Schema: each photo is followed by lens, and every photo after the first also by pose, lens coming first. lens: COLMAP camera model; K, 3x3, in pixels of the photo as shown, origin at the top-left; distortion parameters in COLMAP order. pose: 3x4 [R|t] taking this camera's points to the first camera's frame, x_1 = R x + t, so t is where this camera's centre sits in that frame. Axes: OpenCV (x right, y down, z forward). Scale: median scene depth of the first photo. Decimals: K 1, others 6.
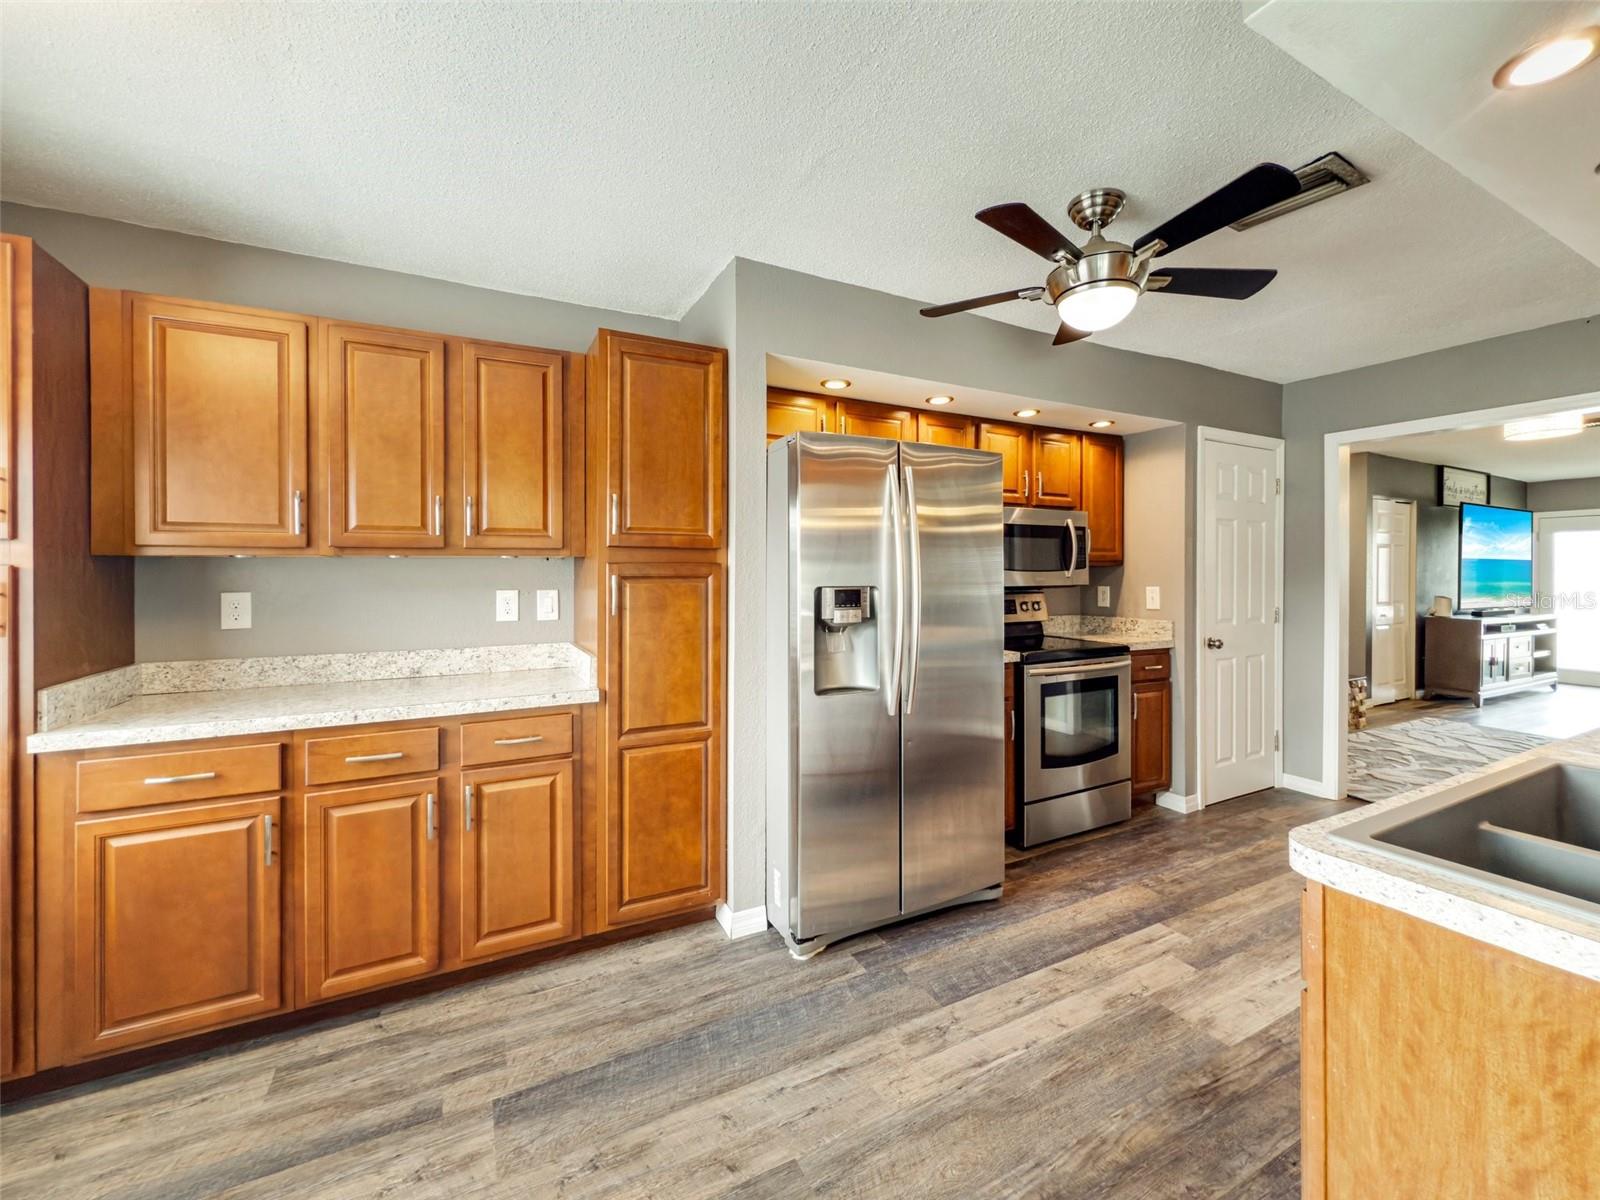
lens RADIAL K [[650.0, 0, 800.9], [0, 650.0, 572.4], [0, 0, 1]] dist [-0.000234, -0.001288]
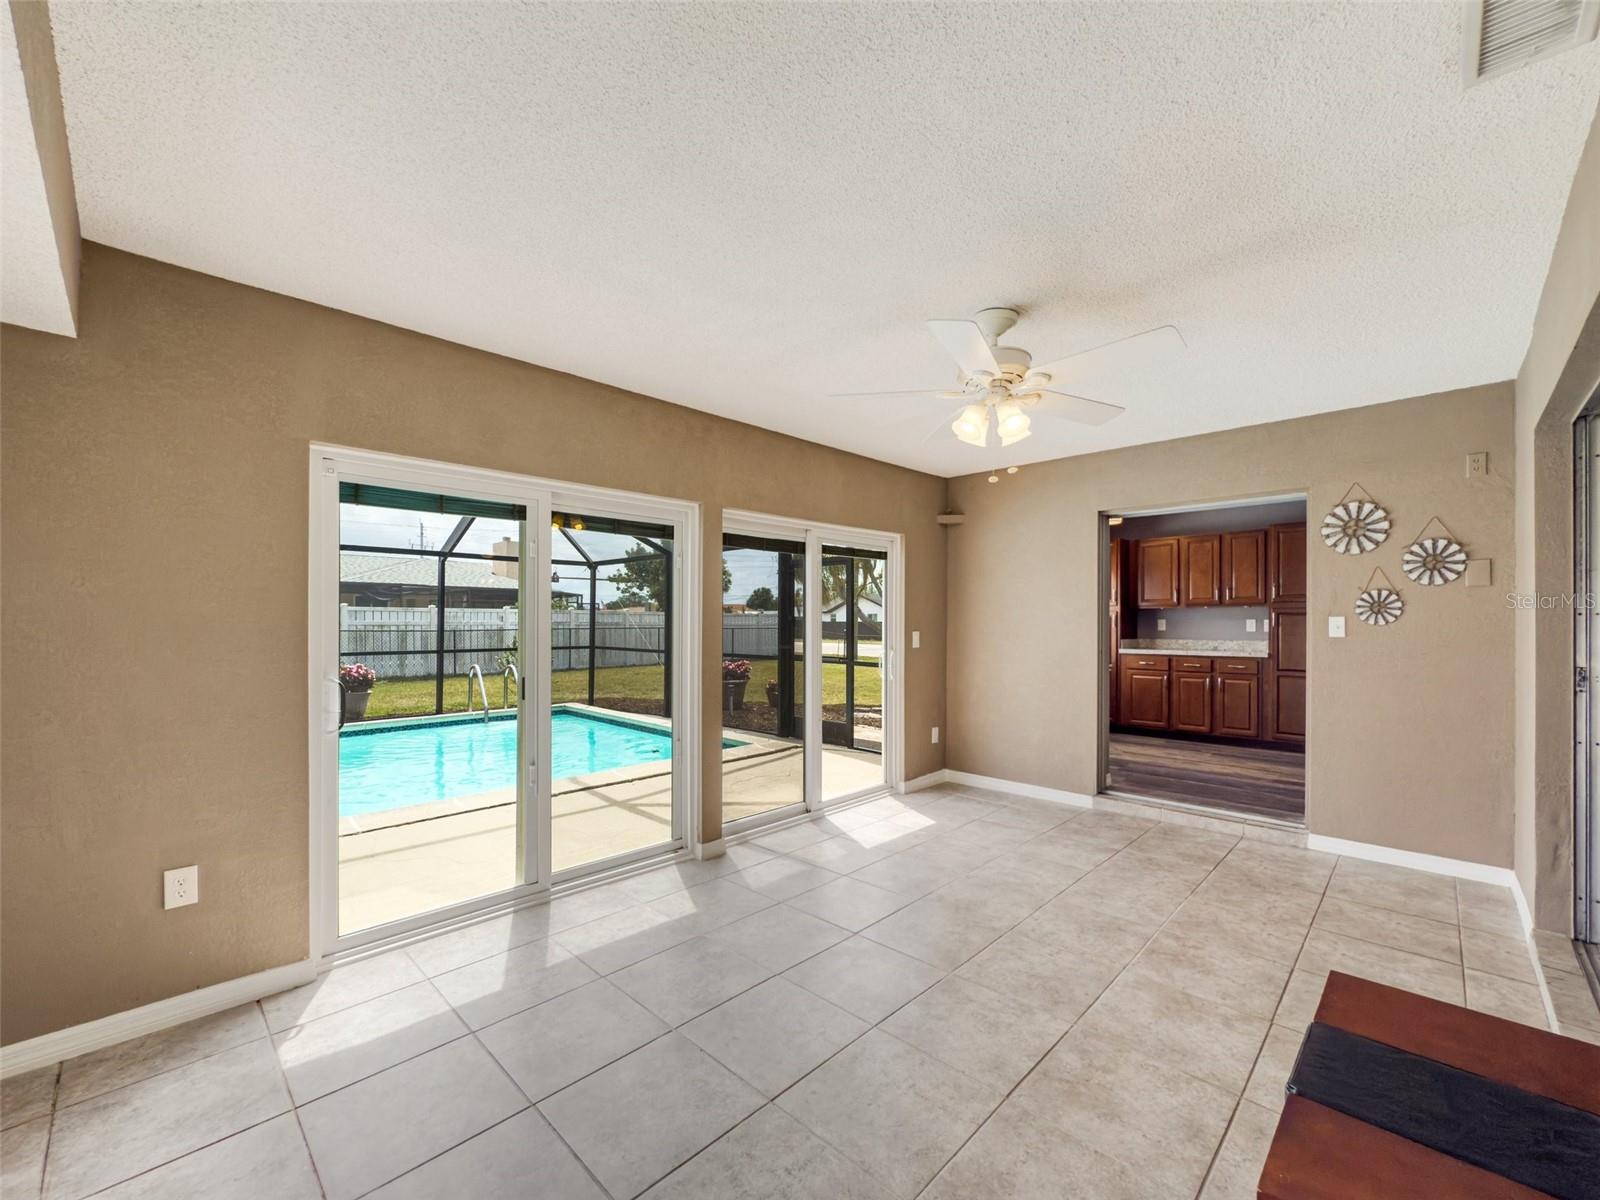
lens RADIAL K [[650.0, 0, 801.9], [0, 650.0, 625.1], [0, 0, 1]] dist [-0.000234, -0.001288]
pose [[0.302808, 0.006509, -0.953029, 1.848881], [-0.000405, 0.999977, 0.006701, 0.041628], [0.953052, -0.001643, 0.302804, -1.868592]]
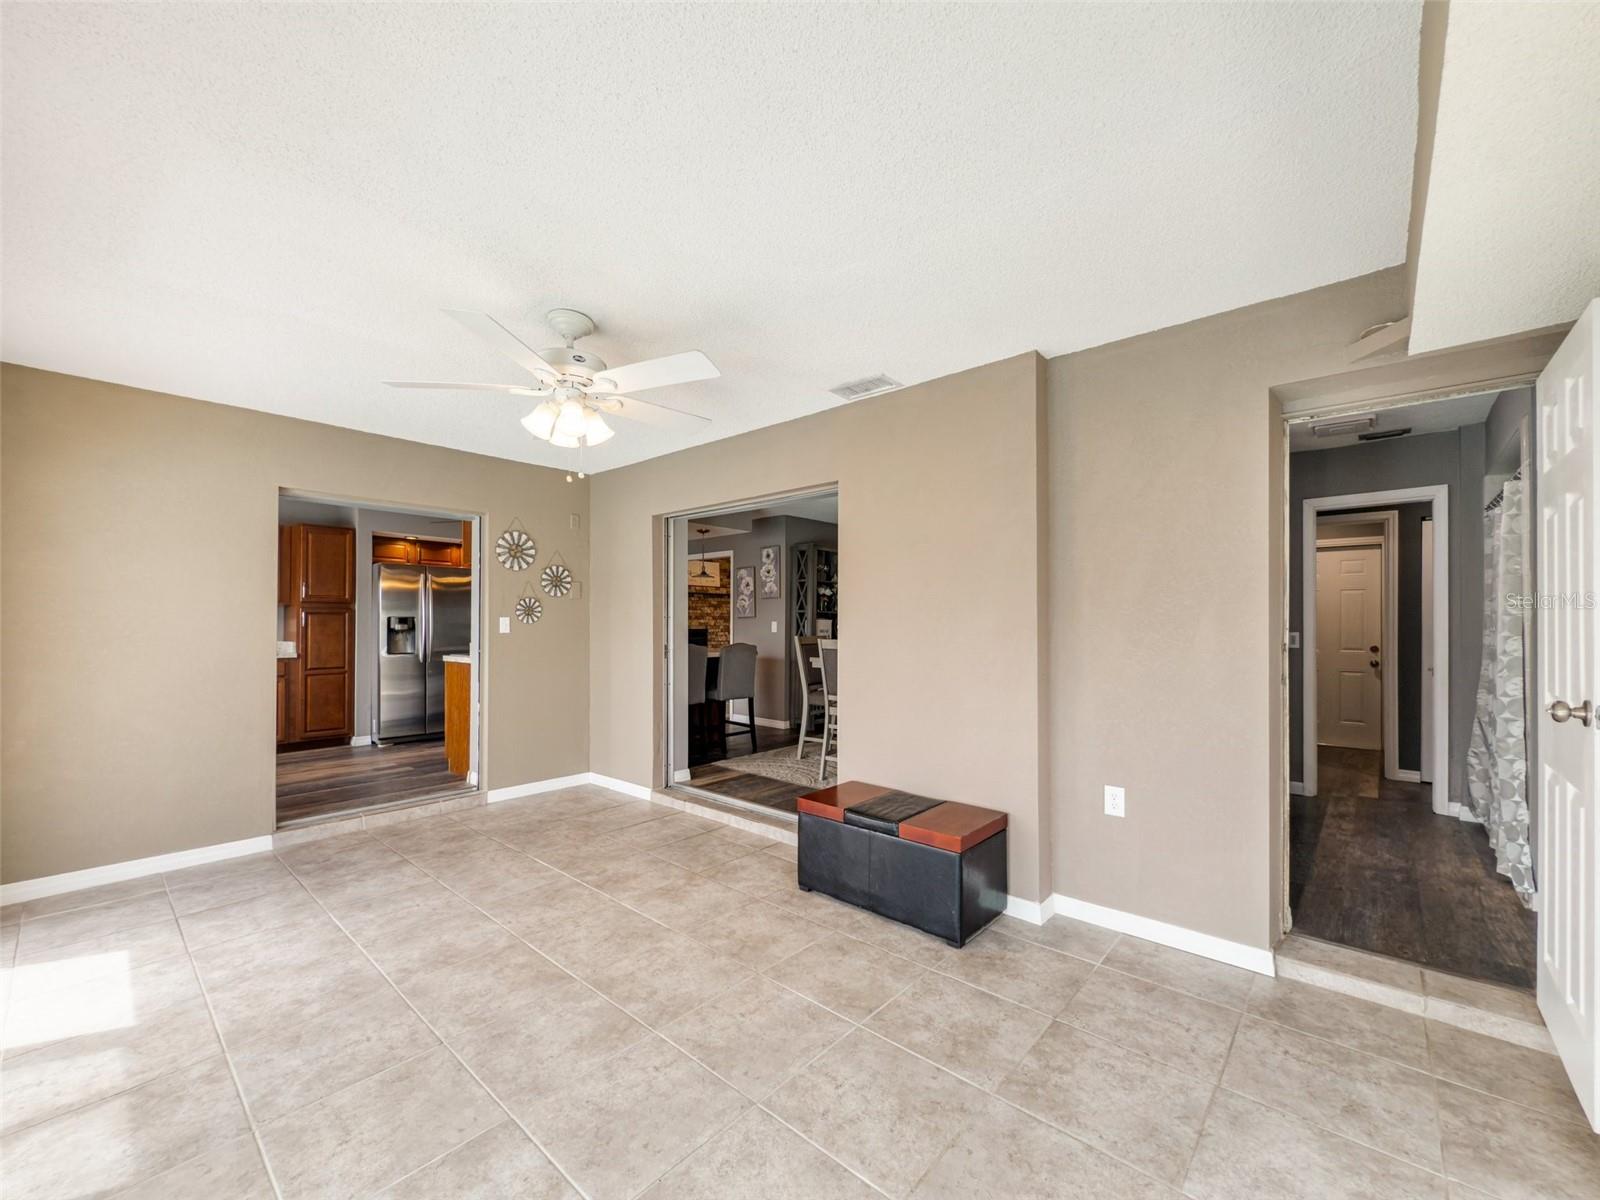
lens RADIAL K [[650.0, 0, 800.6], [0, 650.0, 617.8], [0, 0, 1]] dist [-0.000234, -0.001288]
pose [[0.937981, 0.004672, 0.346656, 0.783315], [-0.001807, 0.999961, -0.008588, 0.050136], [-0.346683, 0.007429, 0.937953, -2.468293]]
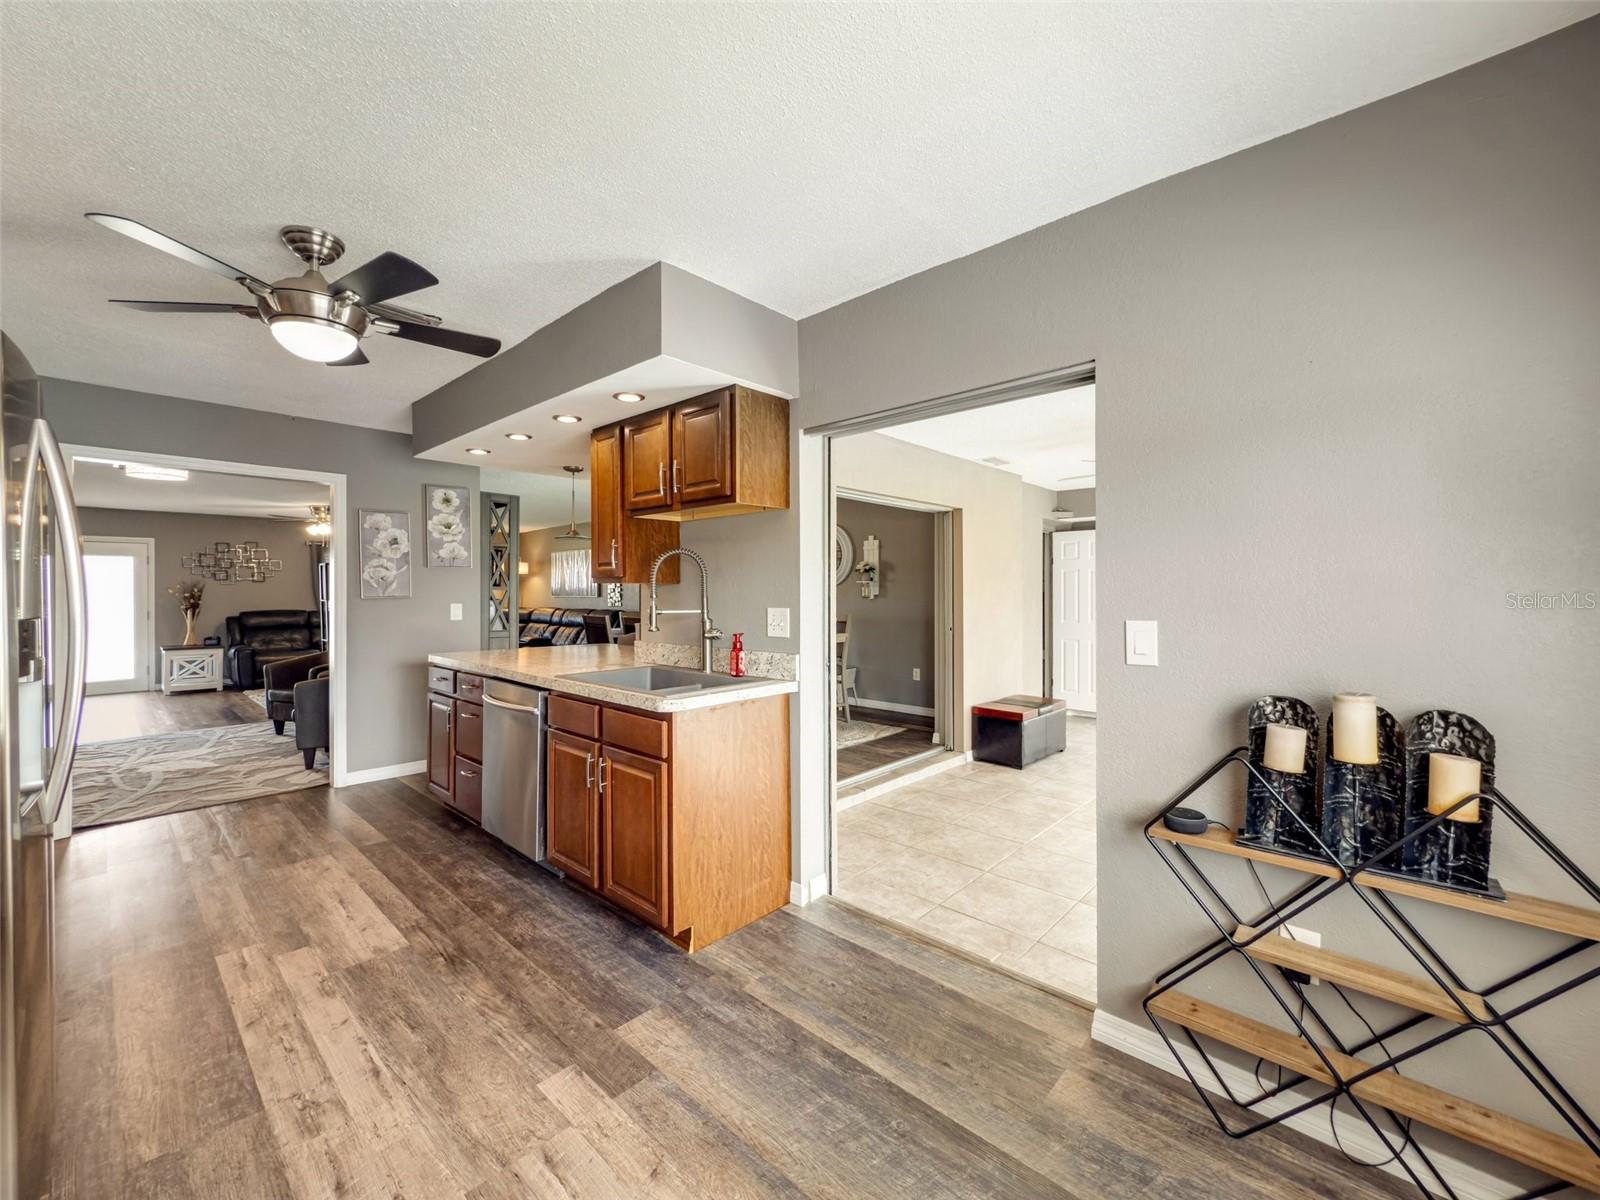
lens RADIAL K [[650.0, 0, 803.3], [0, 650.0, 593.8], [0, 0, 1]] dist [-0.000234, -0.001288]
pose [[-0.331551, -0.003940, 0.943429, -0.742975], [-0.001186, 0.999992, 0.003759, -0.004843], [-0.943437, 0.000127, -0.331553, 0.569512]]
